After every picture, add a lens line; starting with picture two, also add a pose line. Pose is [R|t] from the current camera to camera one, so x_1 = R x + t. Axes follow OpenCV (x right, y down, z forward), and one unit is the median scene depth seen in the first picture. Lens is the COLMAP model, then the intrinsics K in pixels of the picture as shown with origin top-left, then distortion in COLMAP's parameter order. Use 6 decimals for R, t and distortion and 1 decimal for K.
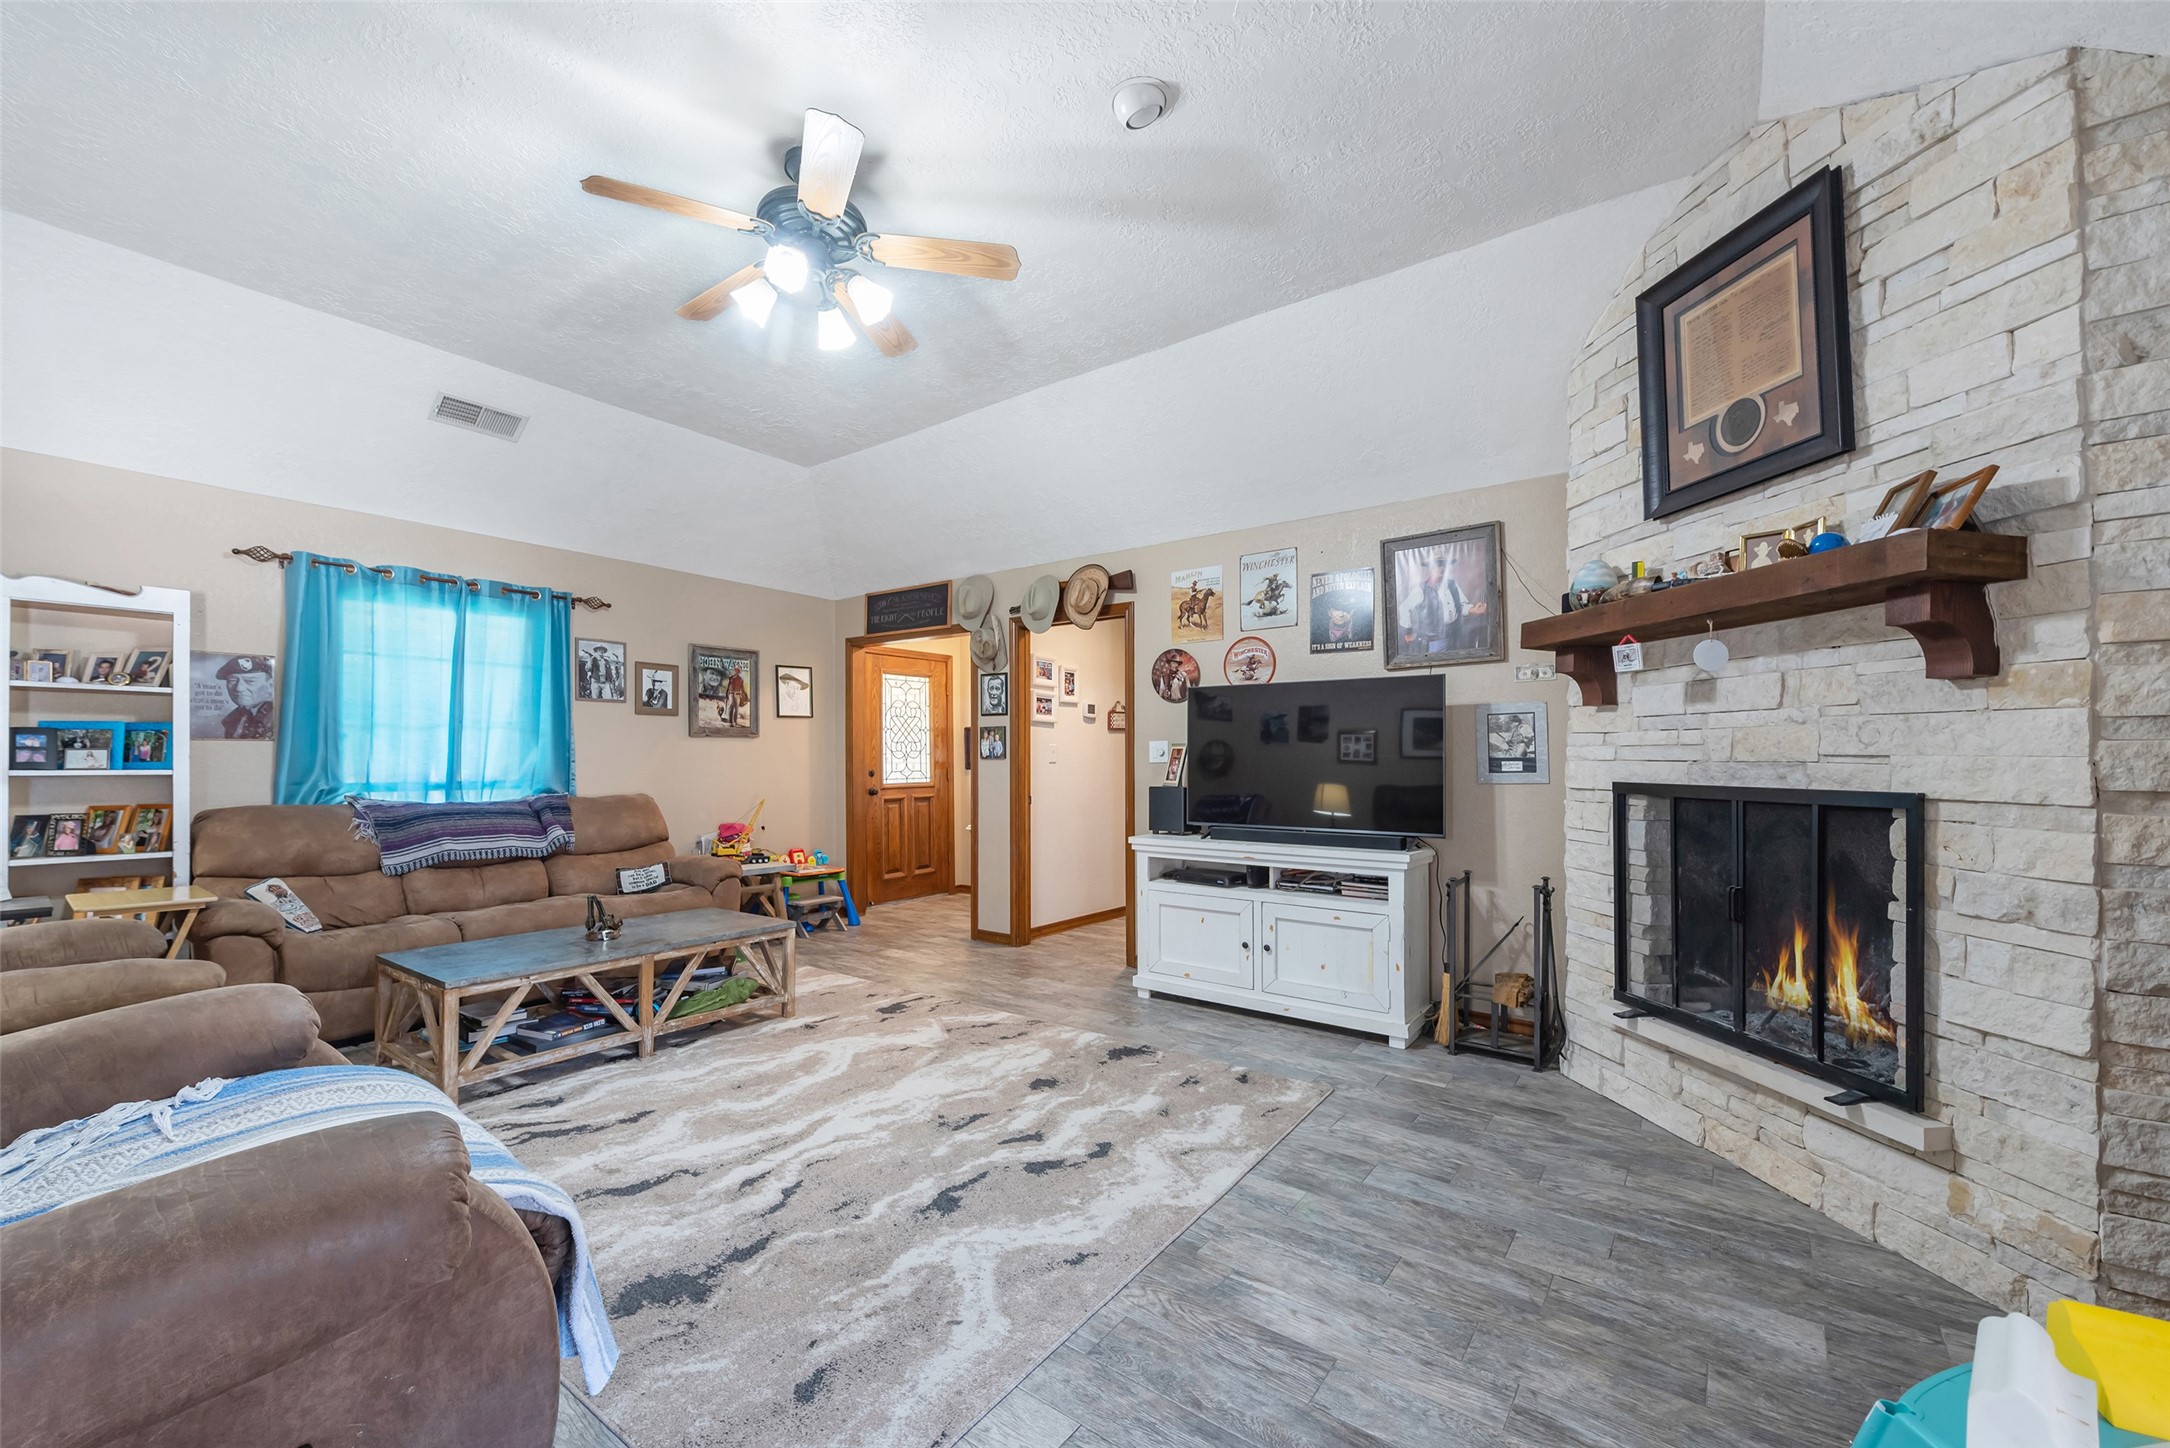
lens RADIAL K [[864.6, 0, 1042.3], [0, 864.6, 752.7], [0, 0, 1]] dist [0.000990, -0.006047]
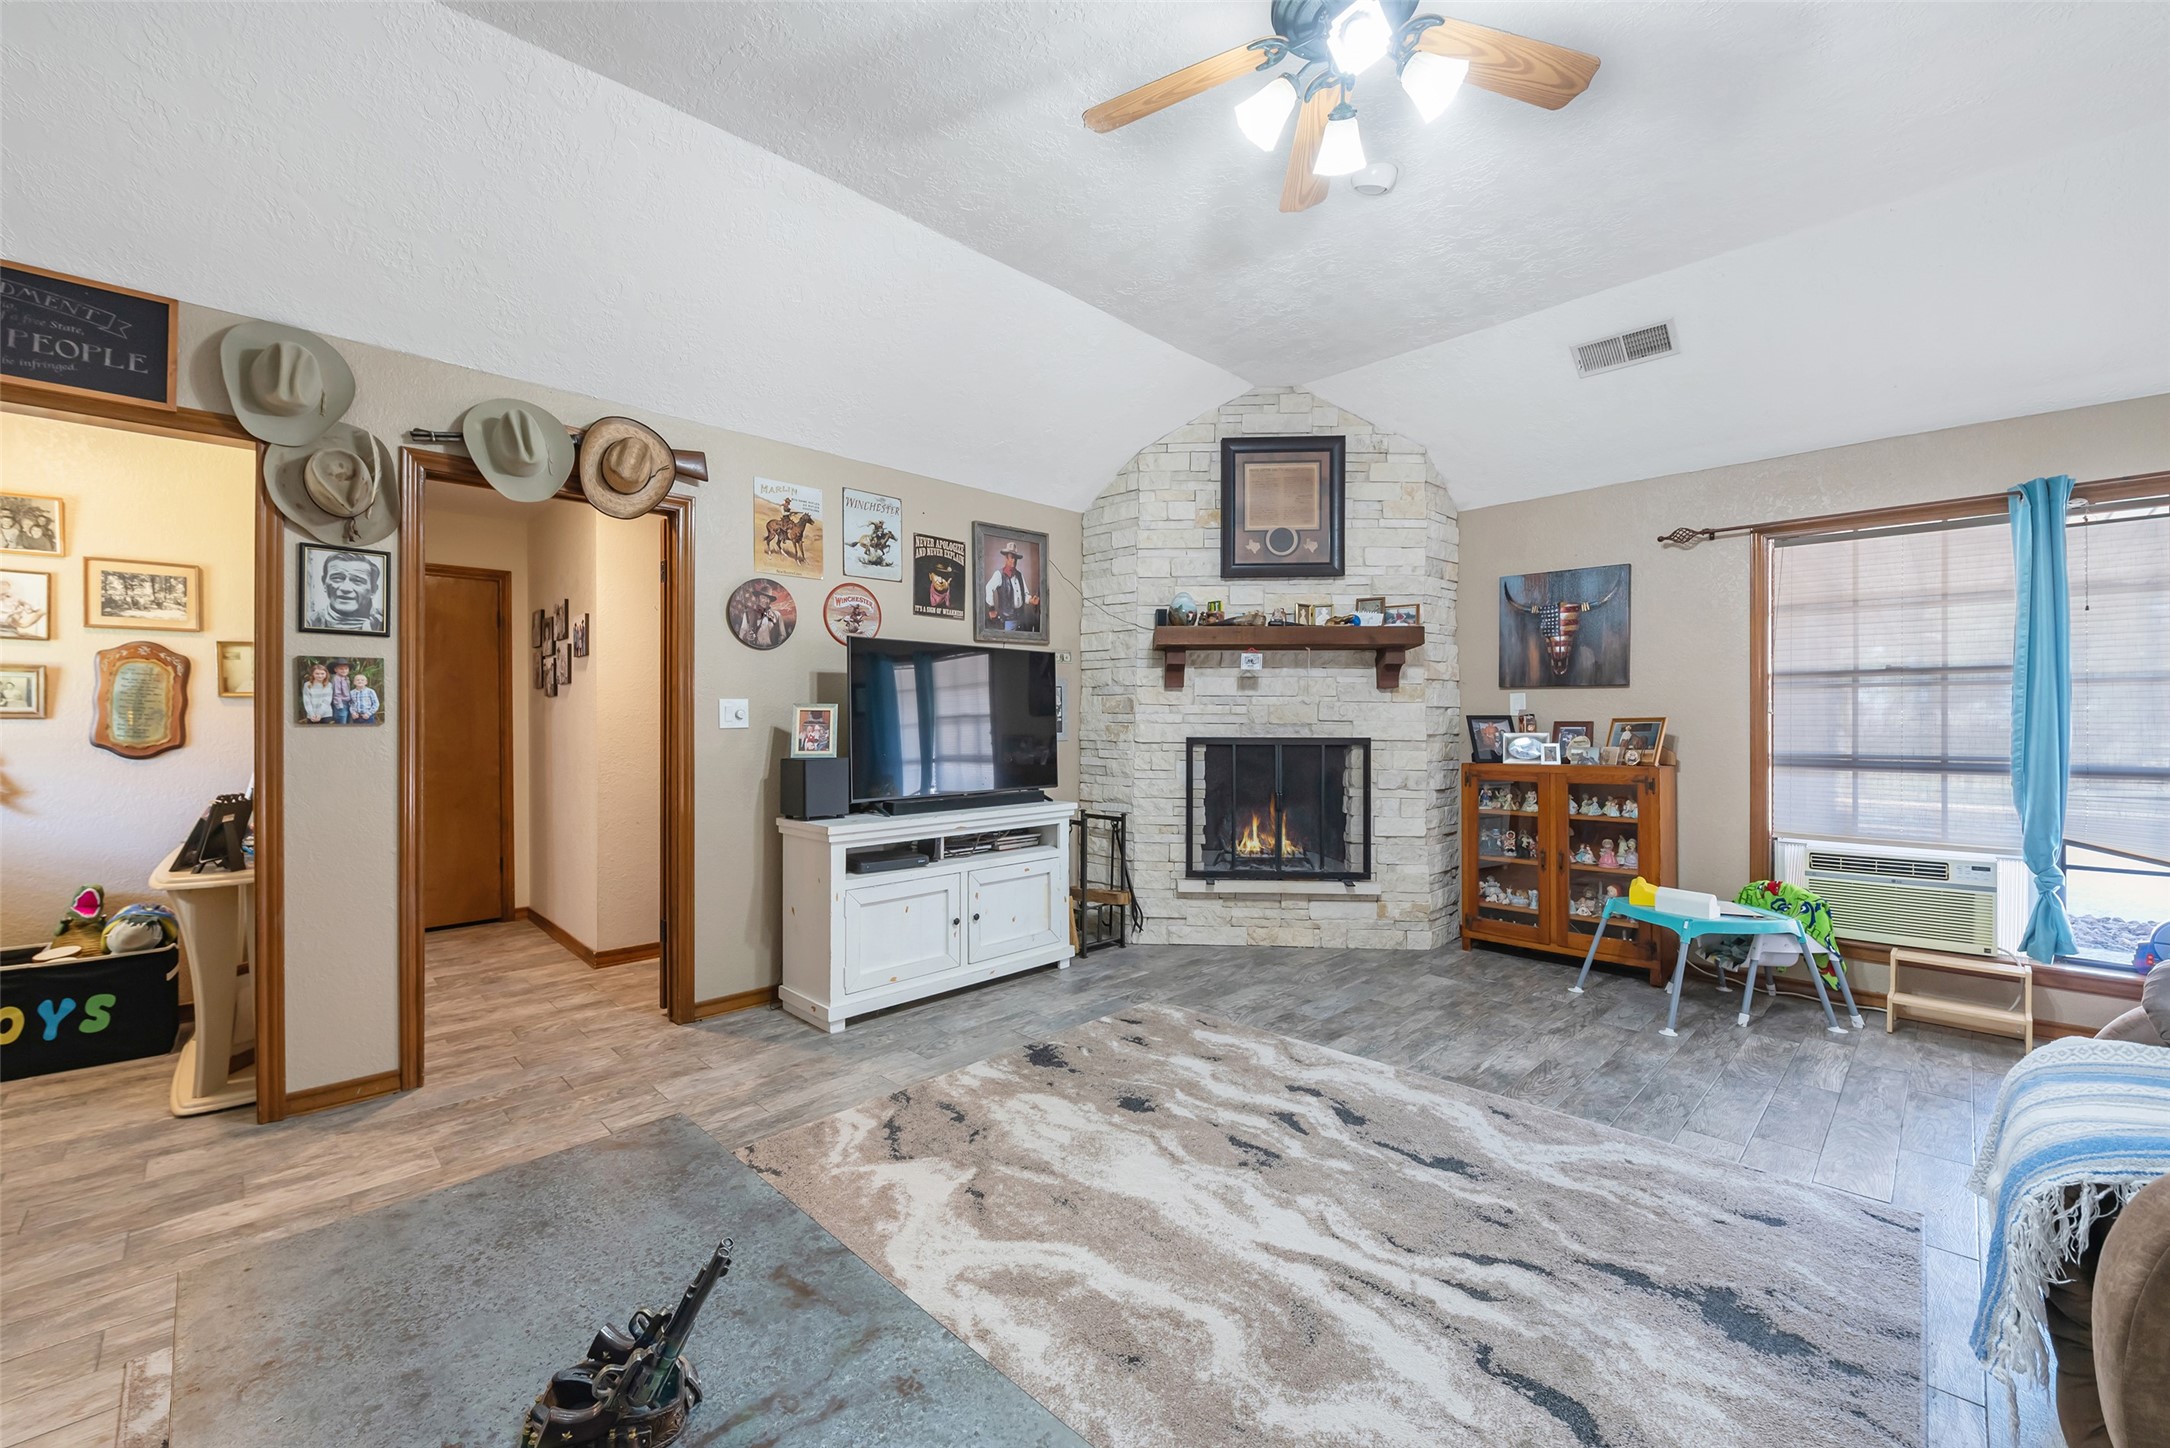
lens RADIAL K [[864.1, 0, 1066.1], [0, 864.1, 717.4], [0, 0, 1]] dist [0.000698, -0.005724]
pose [[0.133171, 0.000121, 0.991093, -1.006678], [-0.008539, 0.999963, 0.001026, -0.001601], [-0.991056, -0.008599, 0.133167, 1.123841]]
